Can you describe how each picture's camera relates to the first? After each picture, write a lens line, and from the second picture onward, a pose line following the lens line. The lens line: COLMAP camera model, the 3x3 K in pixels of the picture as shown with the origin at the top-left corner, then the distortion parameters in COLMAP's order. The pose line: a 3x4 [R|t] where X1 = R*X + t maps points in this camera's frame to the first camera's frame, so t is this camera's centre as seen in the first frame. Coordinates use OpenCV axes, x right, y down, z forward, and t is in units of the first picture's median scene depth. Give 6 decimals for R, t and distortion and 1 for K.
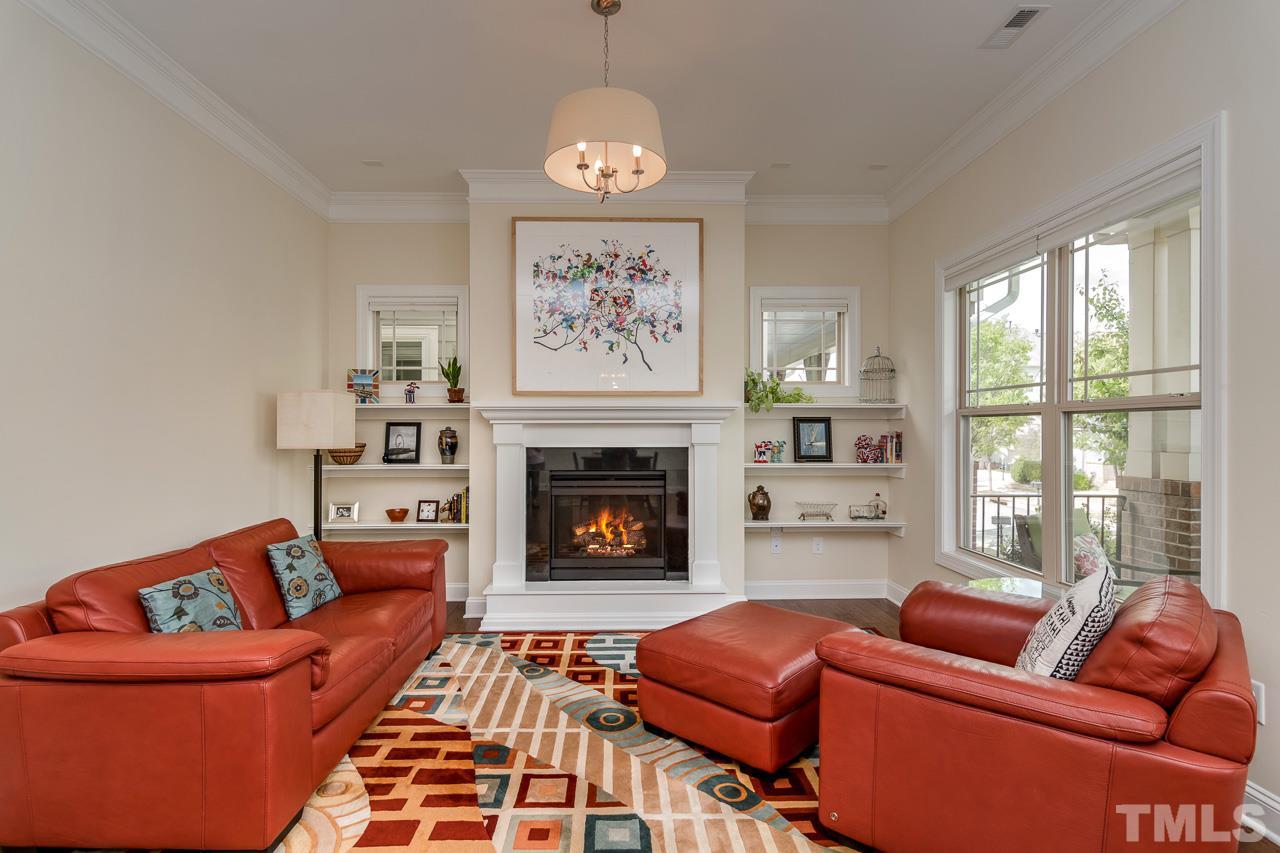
lens RADIAL K [[656.6, 0, 640.0], [0, 656.6, 426.5], [0, 0, 1]] dist [-0.003145, -0.000628]
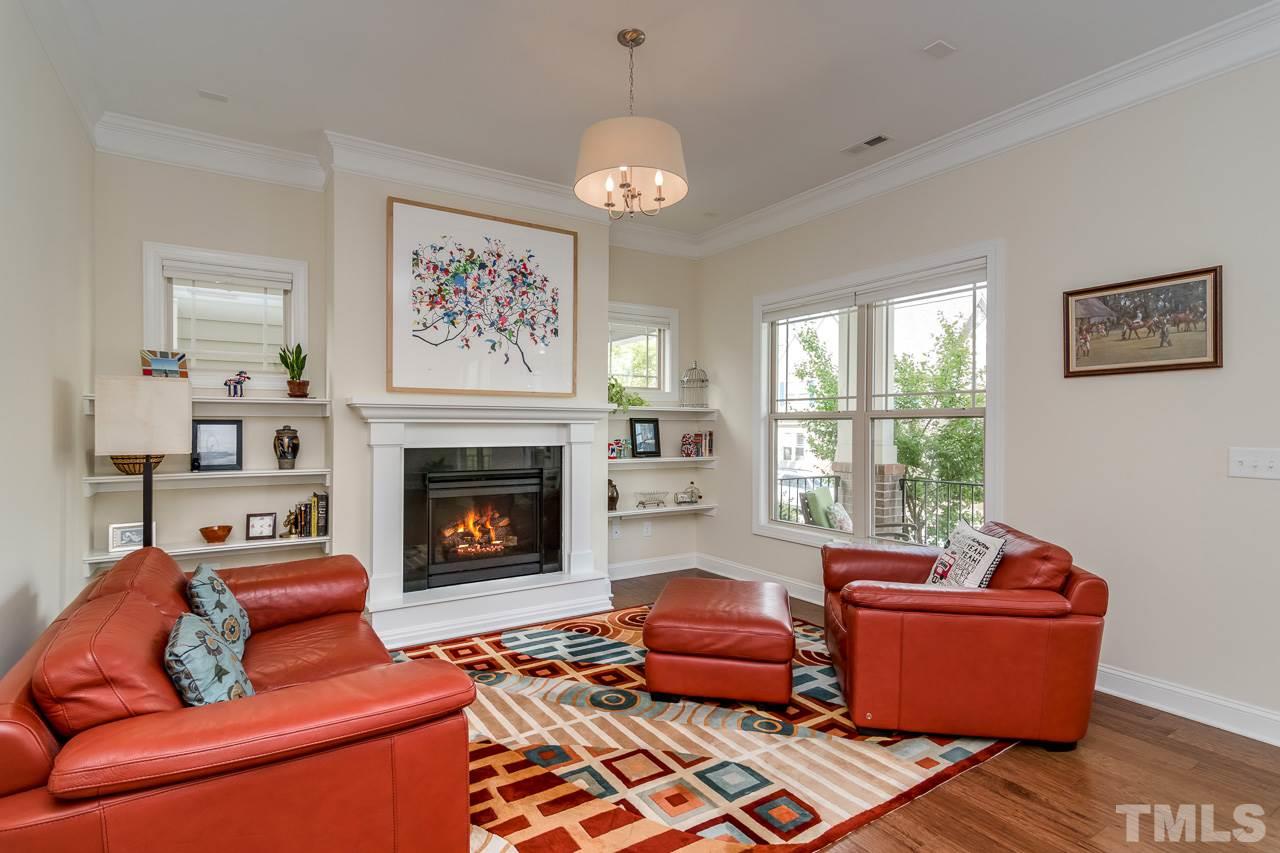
lens RADIAL K [[635.6, 0, 640.0], [0, 635.6, 426.5], [0, 0, 1]] dist [-0.000597, -0.000234]
pose [[0.847654, 0.002849, 0.530542, -0.366914], [-0.005395, 0.999980, 0.003250, -0.003624], [-0.530522, -0.005617, 0.847653, 0.062586]]
